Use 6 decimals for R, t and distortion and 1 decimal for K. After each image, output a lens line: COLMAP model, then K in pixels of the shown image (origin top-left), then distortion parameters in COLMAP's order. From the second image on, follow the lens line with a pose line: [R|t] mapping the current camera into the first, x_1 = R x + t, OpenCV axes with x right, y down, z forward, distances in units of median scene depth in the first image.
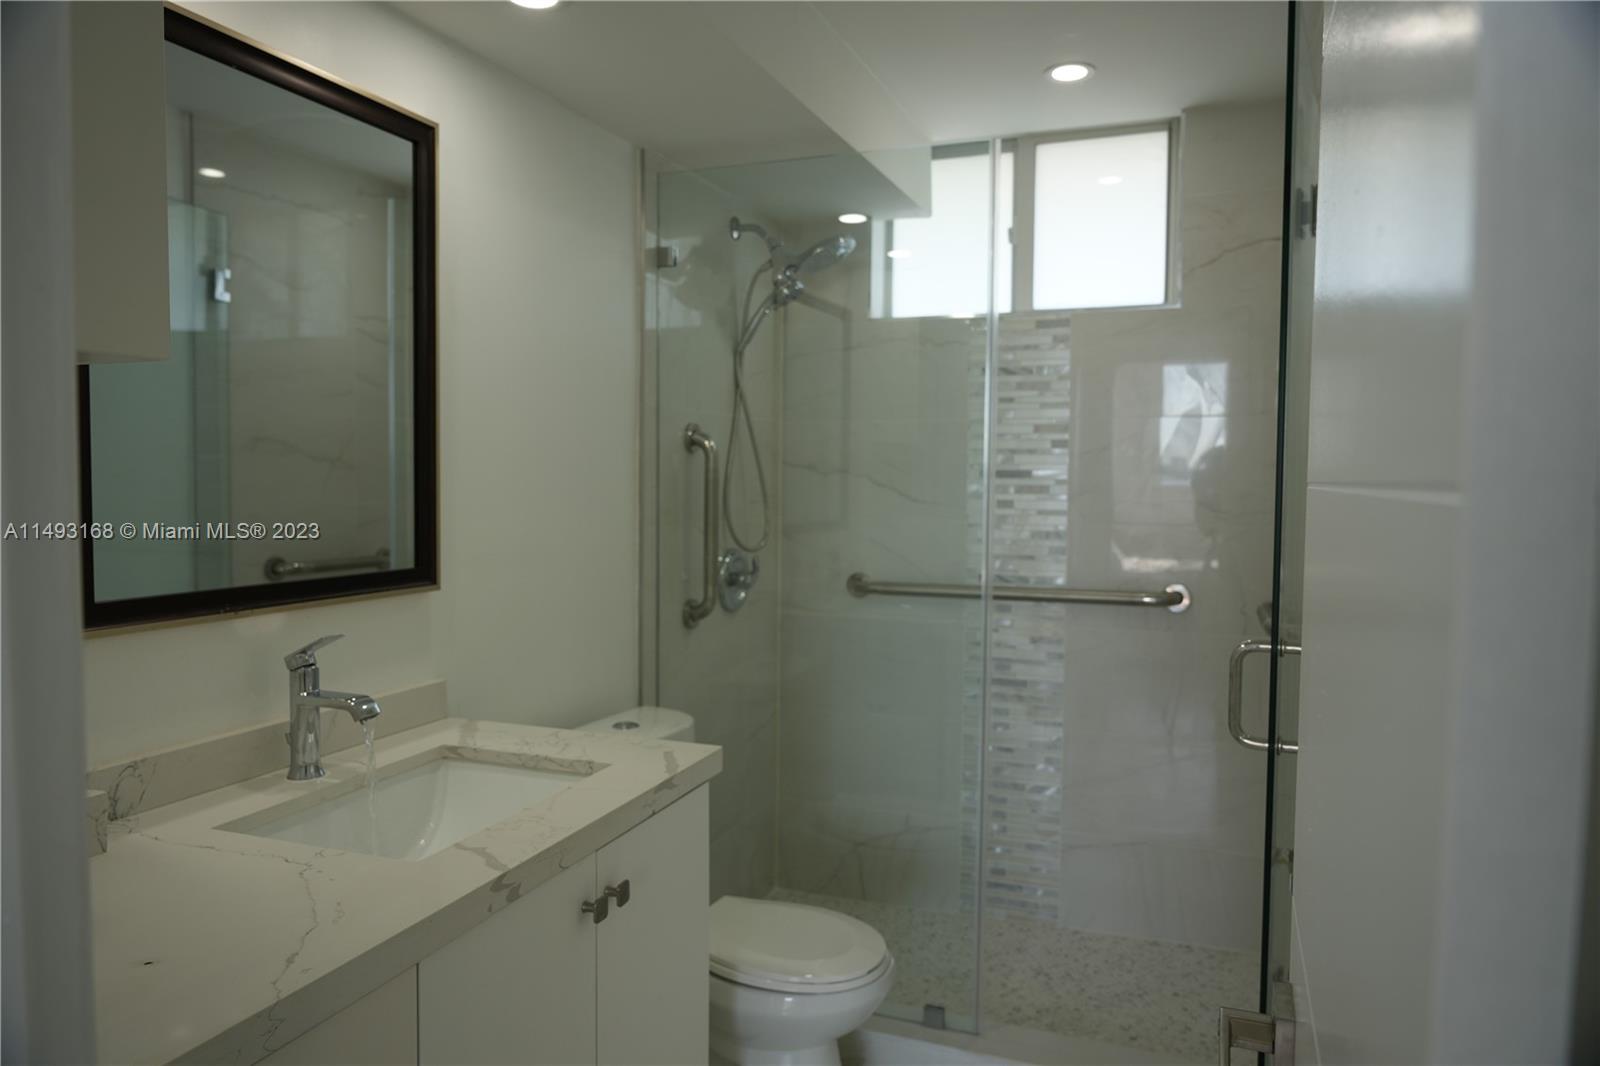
lens RADIAL K [[1065.6, 0, 803.4], [0, 1065.6, 532.9], [0, 0, 1]] dist [-0.005126, 0.004888]
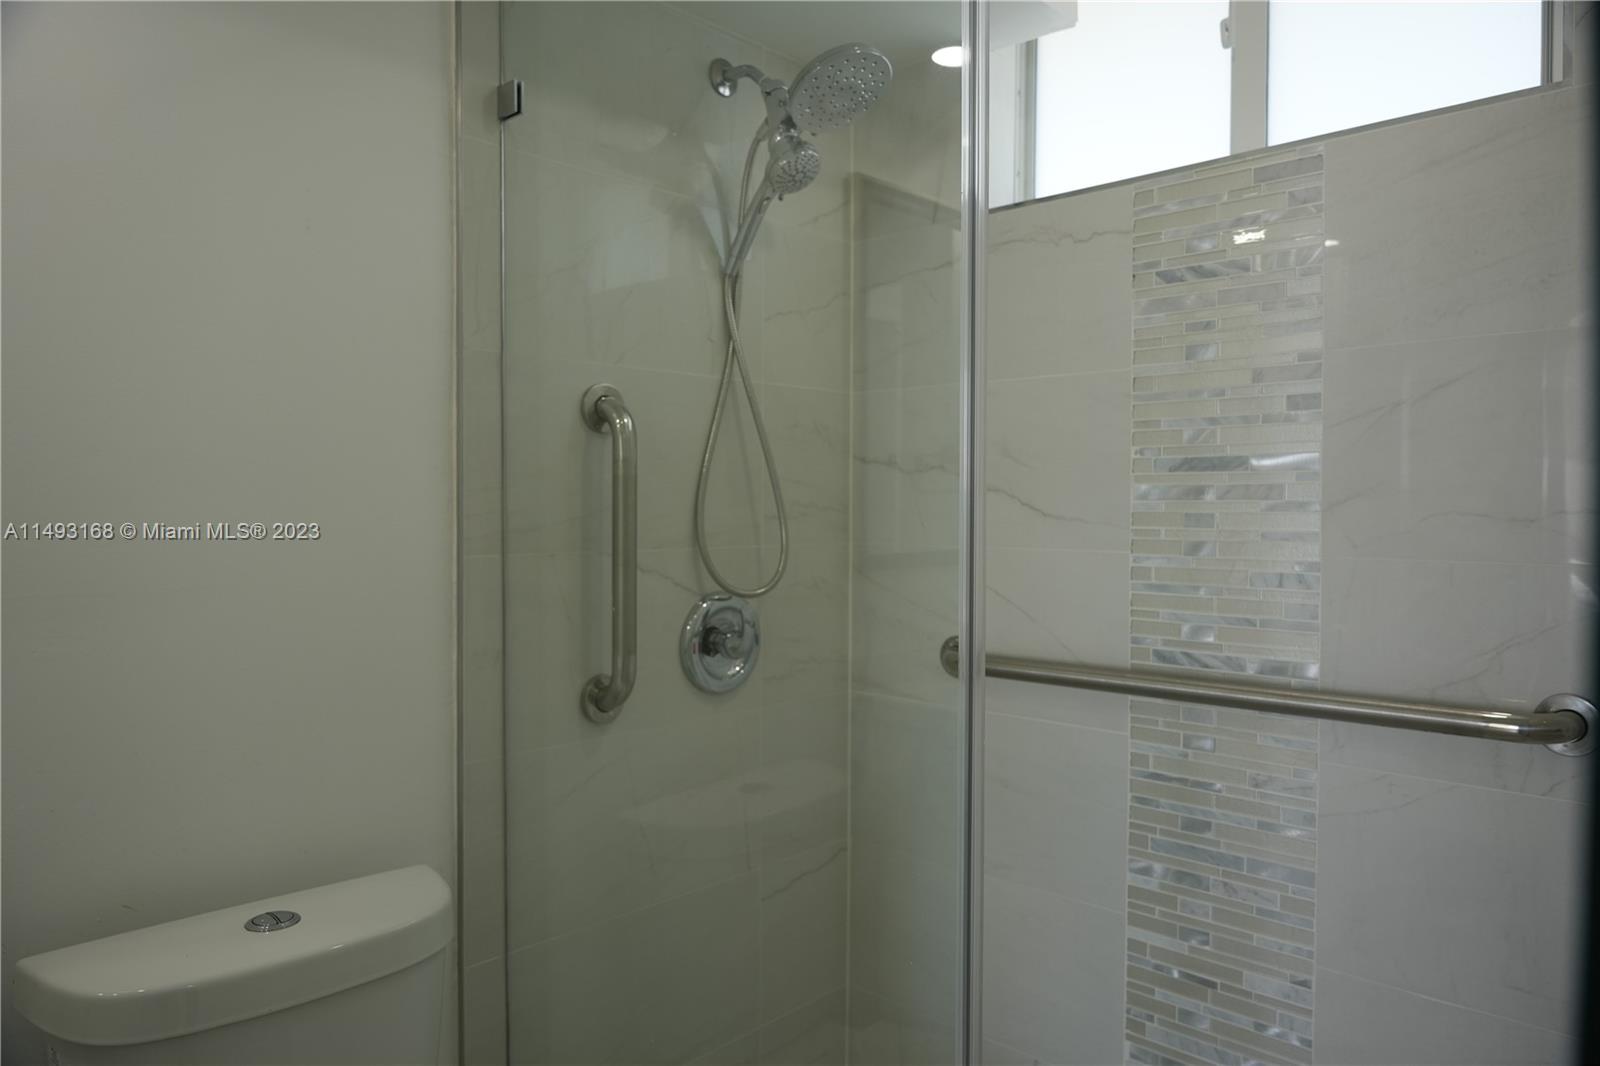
lens RADIAL K [[1065.6, 0, 795.7], [0, 1065.6, 530.9], [0, 0, 1]] dist [-0.005126, 0.004888]
pose [[0.926345, 0.003239, -0.376663, 0.205342], [-0.014579, 0.999522, -0.027260, -0.004636], [0.376395, 0.030743, 0.925949, 0.435373]]
